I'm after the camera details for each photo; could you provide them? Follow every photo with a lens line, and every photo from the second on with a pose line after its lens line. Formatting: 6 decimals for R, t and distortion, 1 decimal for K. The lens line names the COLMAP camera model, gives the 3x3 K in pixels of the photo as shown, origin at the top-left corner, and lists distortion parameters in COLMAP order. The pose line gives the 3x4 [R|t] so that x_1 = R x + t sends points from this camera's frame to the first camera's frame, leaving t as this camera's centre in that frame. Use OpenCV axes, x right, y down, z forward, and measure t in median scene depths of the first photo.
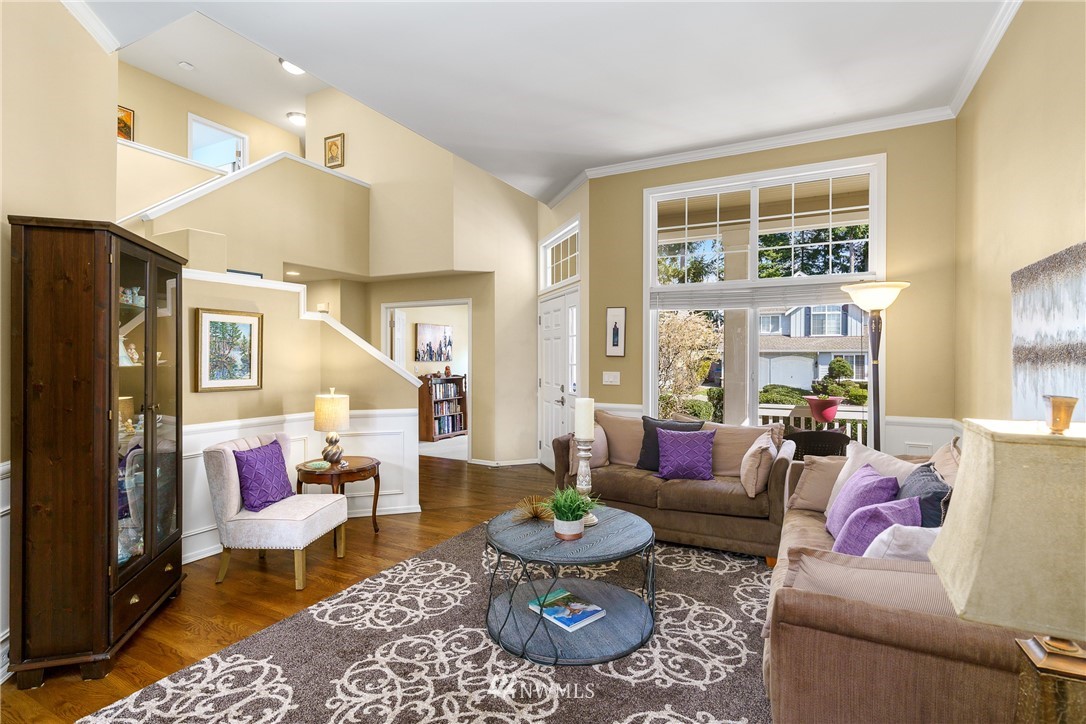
lens RADIAL K [[512.7, 0, 546.6], [0, 512.7, 363.7], [0, 0, 1]] dist [-0.003711, 0.000693]
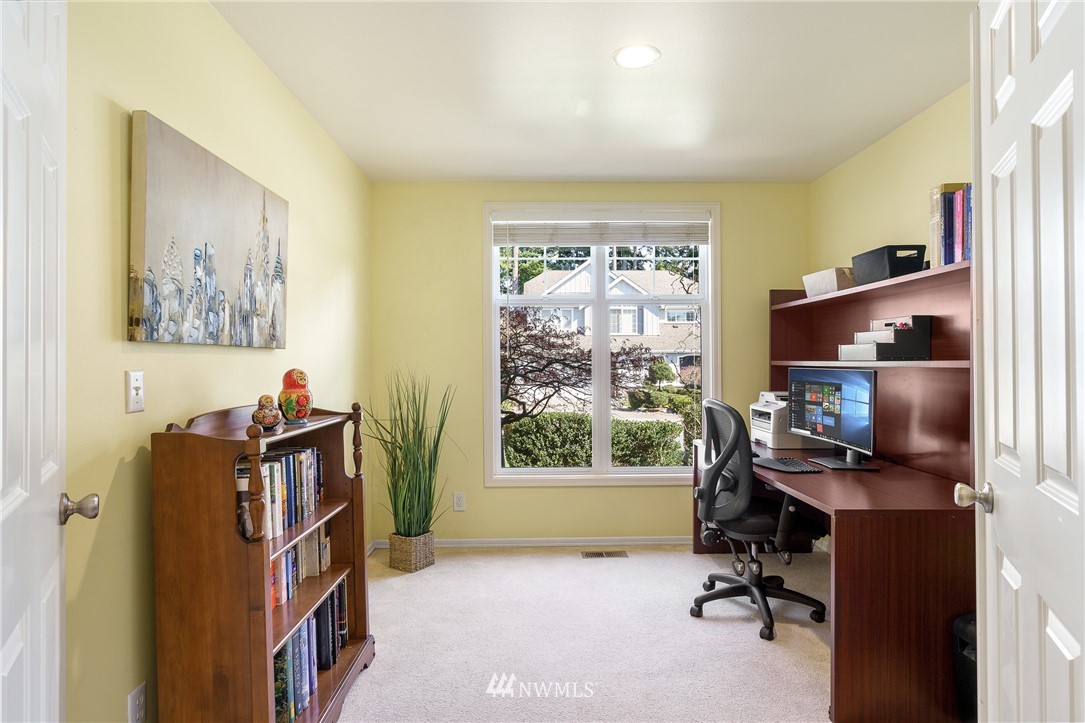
lens RADIAL K [[586.7, 0, 543.6], [0, 586.7, 363.5], [0, 0, 1]] dist [-0.001578, -0.000118]
pose [[0.873898, -0.003550, 0.486096, -0.214731], [0.007755, 0.999948, -0.006639, 0.004210], [-0.486047, 0.009571, 0.873880, 0.721059]]
